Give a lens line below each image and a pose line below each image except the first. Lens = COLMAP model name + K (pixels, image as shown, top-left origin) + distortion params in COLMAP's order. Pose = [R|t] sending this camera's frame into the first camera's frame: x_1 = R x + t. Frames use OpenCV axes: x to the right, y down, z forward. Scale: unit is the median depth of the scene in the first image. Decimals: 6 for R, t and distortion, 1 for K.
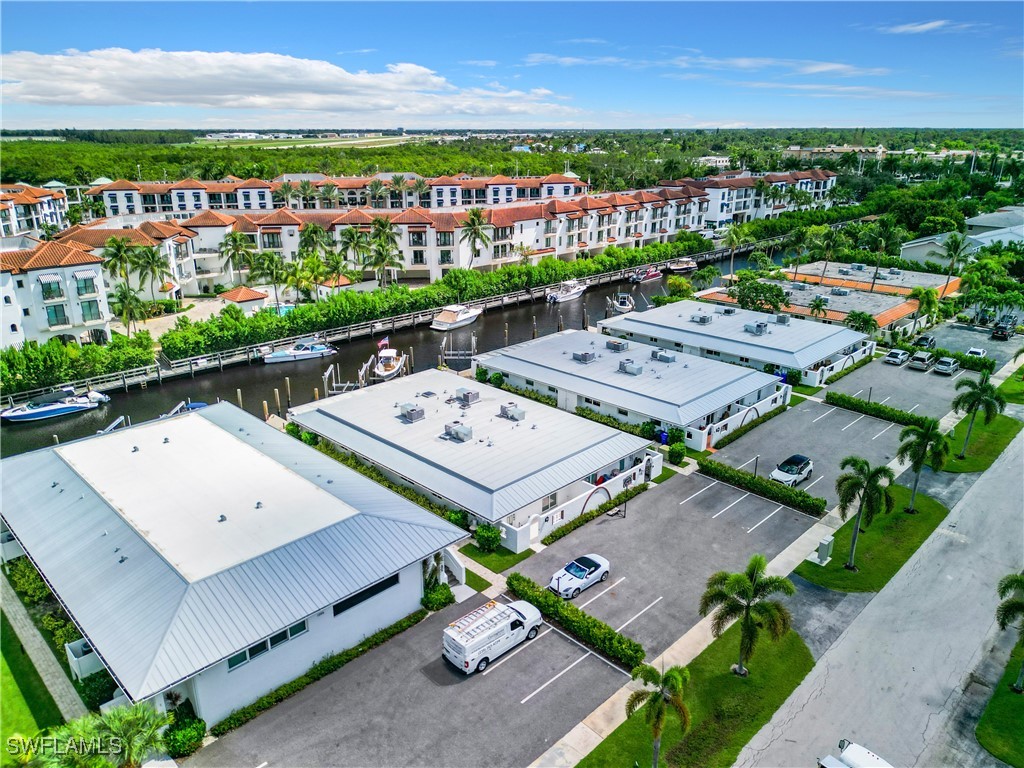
lens RADIAL K [[724.1, 0, 507.6], [0, 724.1, 384.8], [0, 0, 1]] dist [0.067636, -0.092413]
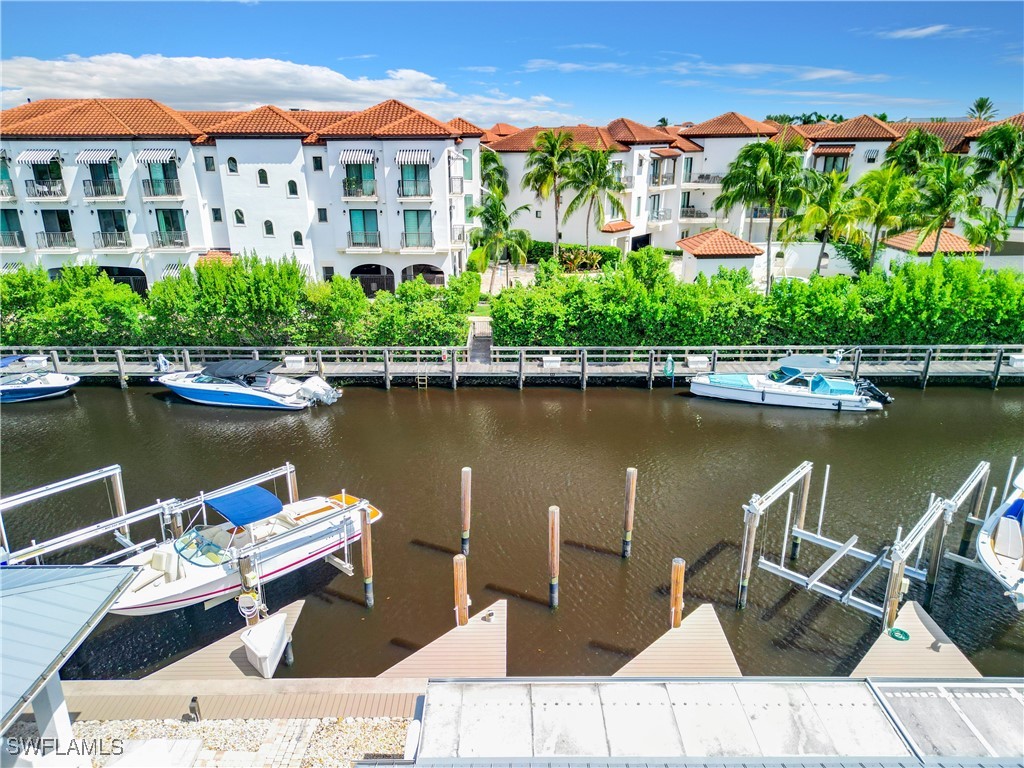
lens RADIAL K [[723.2, 0, 507.8], [0, 723.2, 380.7], [0, 0, 1]] dist [0.073903, -0.080033]
pose [[0.704317, 0.223822, -0.673677, -0.121990], [-0.228502, 0.969967, 0.083367, -0.048360], [0.672104, 0.095220, 0.734308, 0.620518]]
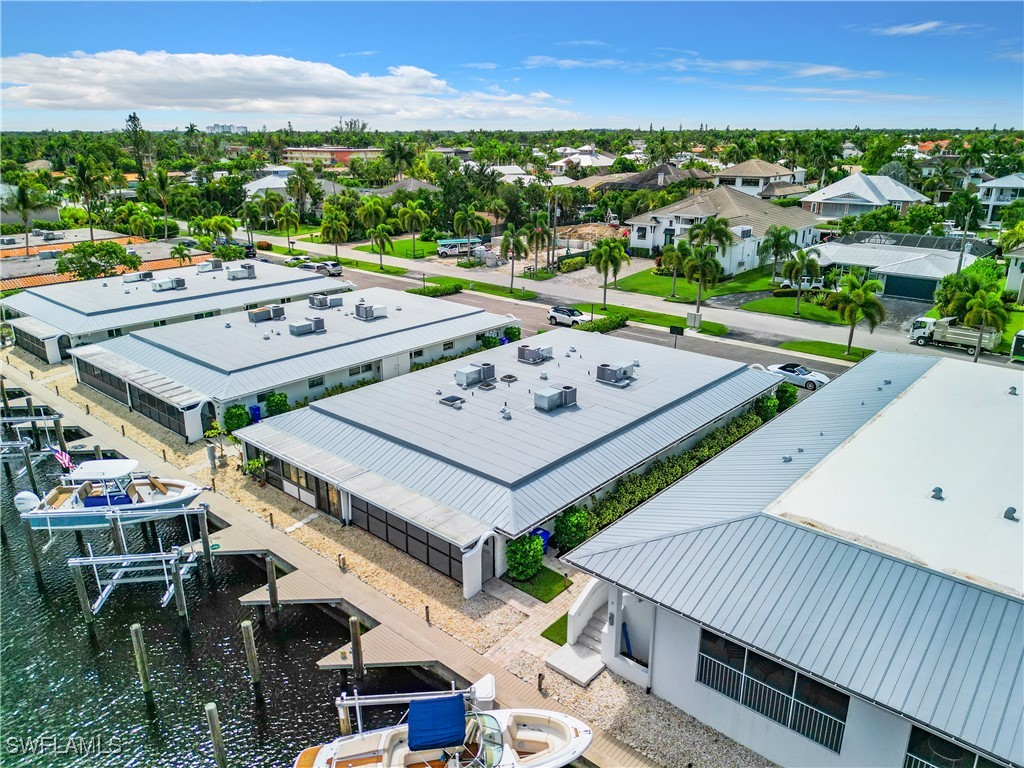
lens RADIAL K [[733.6, 0, 508.0], [0, 733.6, 384.7], [0, 0, 1]] dist [0.056606, -0.084051]
pose [[-0.056514, -0.319394, 0.945935, -0.480741], [0.331766, 0.887603, 0.319519, -0.123877], [-0.941667, 0.331887, 0.055802, 0.665870]]
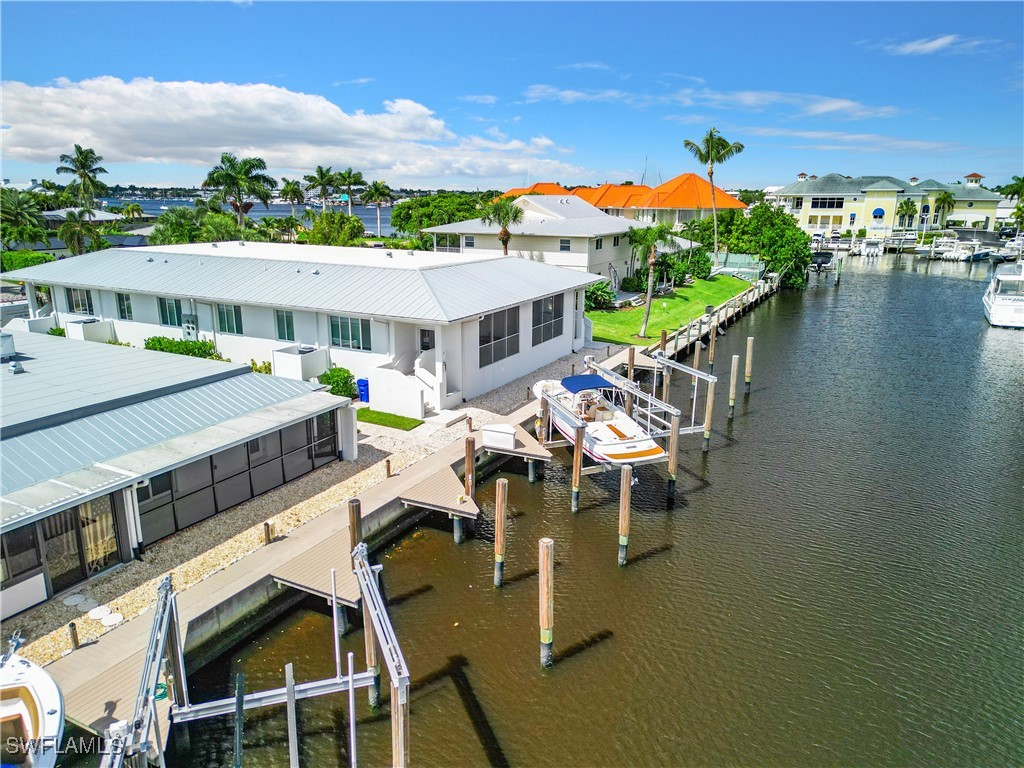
lens RADIAL K [[713.0, 0, 507.9], [0, 713.0, 384.6], [0, 0, 1]] dist [0.096996, -0.114257]
pose [[-0.953431, 0.073120, -0.292614, -0.194705], [-0.102644, 0.833597, 0.542753, -0.131478], [0.283608, 0.547513, -0.787272, 0.946230]]
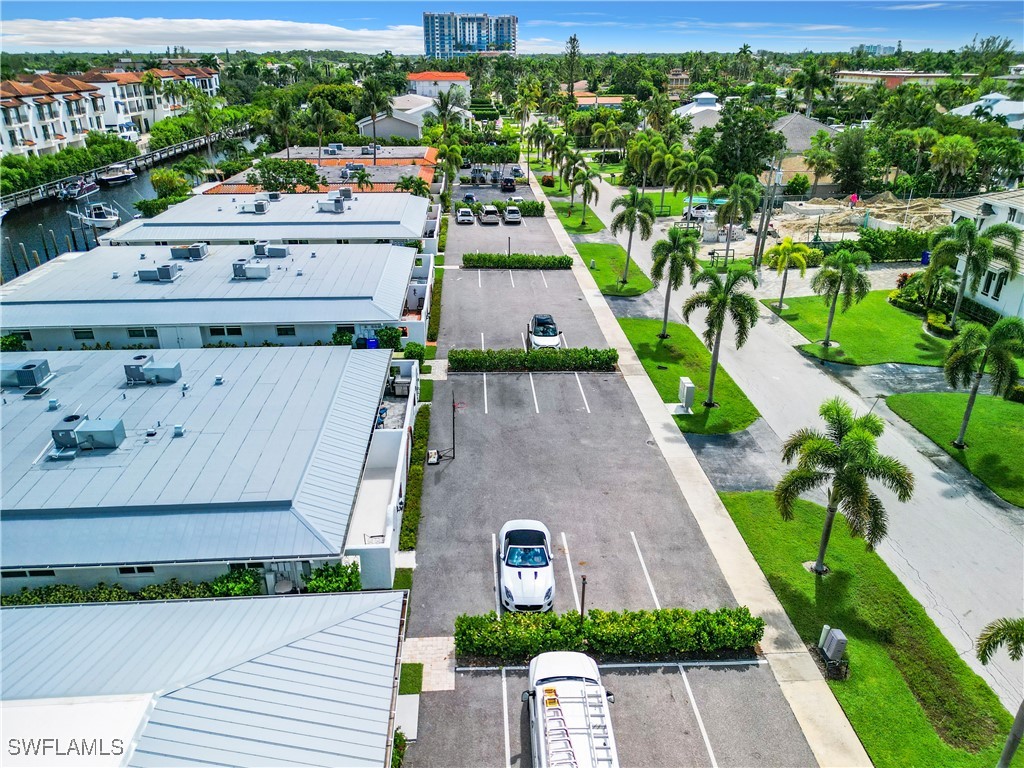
lens RADIAL K [[723.2, 0, 507.8], [0, 723.2, 380.7], [0, 0, 1]] dist [0.073903, -0.080033]
pose [[0.667141, -0.301439, 0.681218, -0.125759], [0.246859, 0.952260, 0.179618, 0.008251], [-0.702840, 0.048334, 0.709704, 0.288187]]
